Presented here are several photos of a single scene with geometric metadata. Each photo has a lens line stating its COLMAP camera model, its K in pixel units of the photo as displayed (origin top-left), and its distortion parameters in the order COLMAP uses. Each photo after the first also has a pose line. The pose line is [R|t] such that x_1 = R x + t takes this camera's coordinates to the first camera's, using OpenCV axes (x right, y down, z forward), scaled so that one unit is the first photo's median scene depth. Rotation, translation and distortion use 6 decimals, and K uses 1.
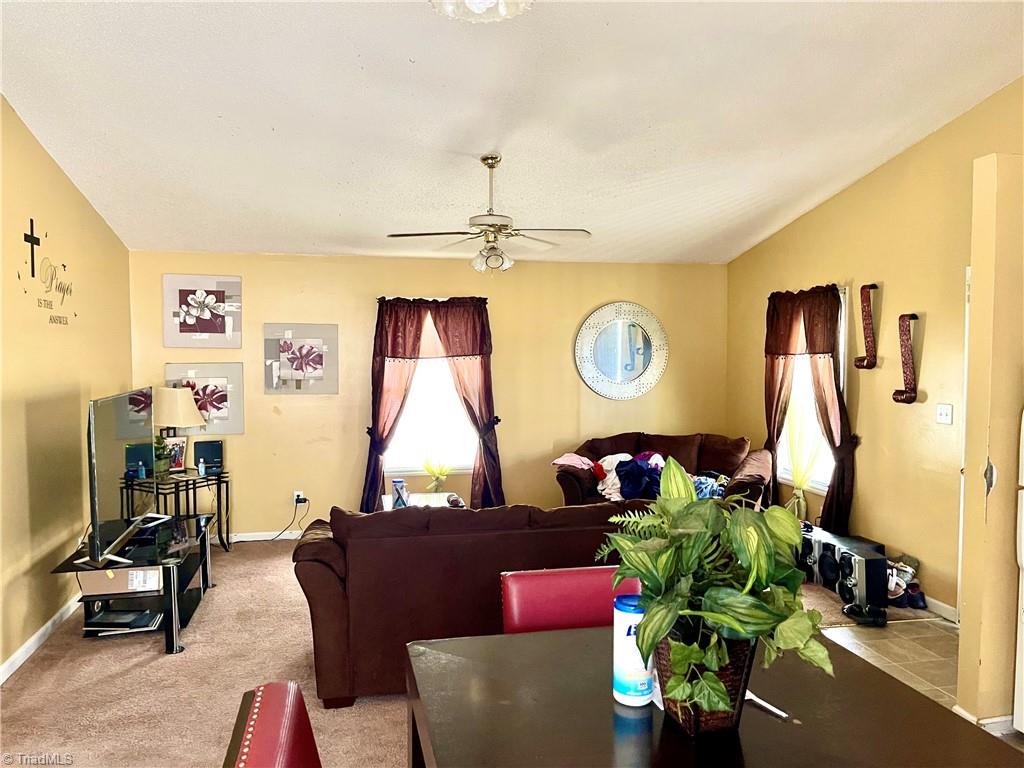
lens RADIAL K [[774.6, 0, 512.0], [0, 774.6, 384.0], [0, 0, 1]] dist [0.077317, -0.105844]
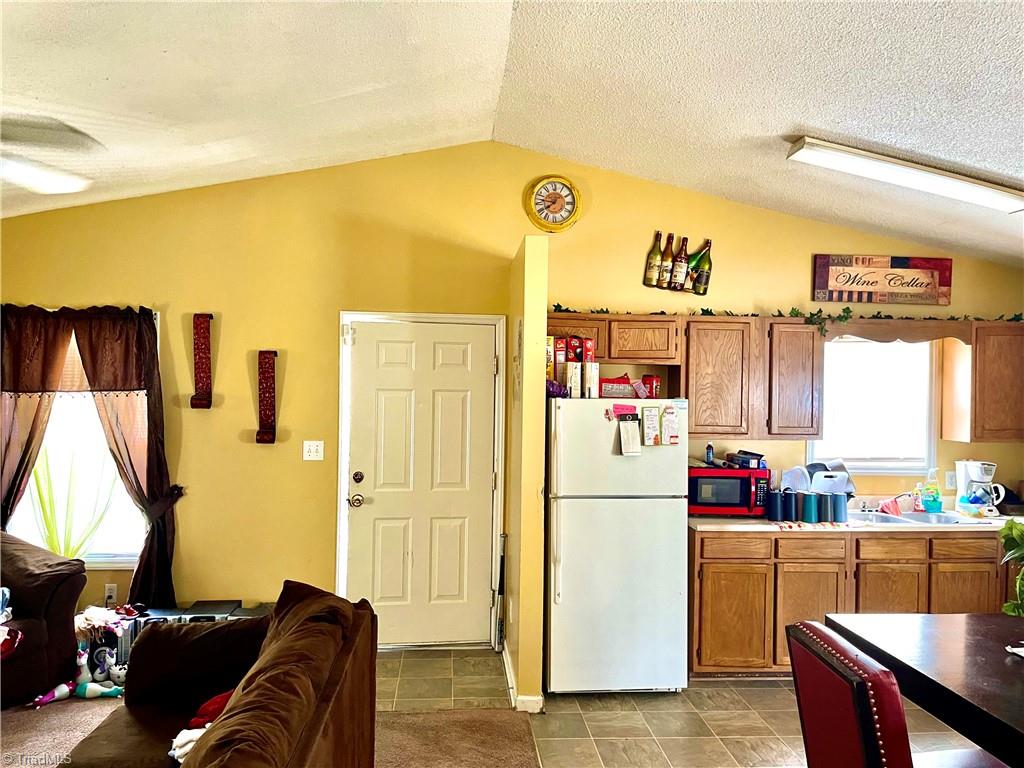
lens RADIAL K [[774.6, 0, 512.0], [0, 774.6, 384.0], [0, 0, 1]] dist [0.077317, -0.105844]
pose [[0.133537, 0.001327, 0.991043, -0.330169], [0.029753, 0.999543, -0.005347, -0.028117], [-0.990597, 0.030200, 0.133436, 0.475684]]
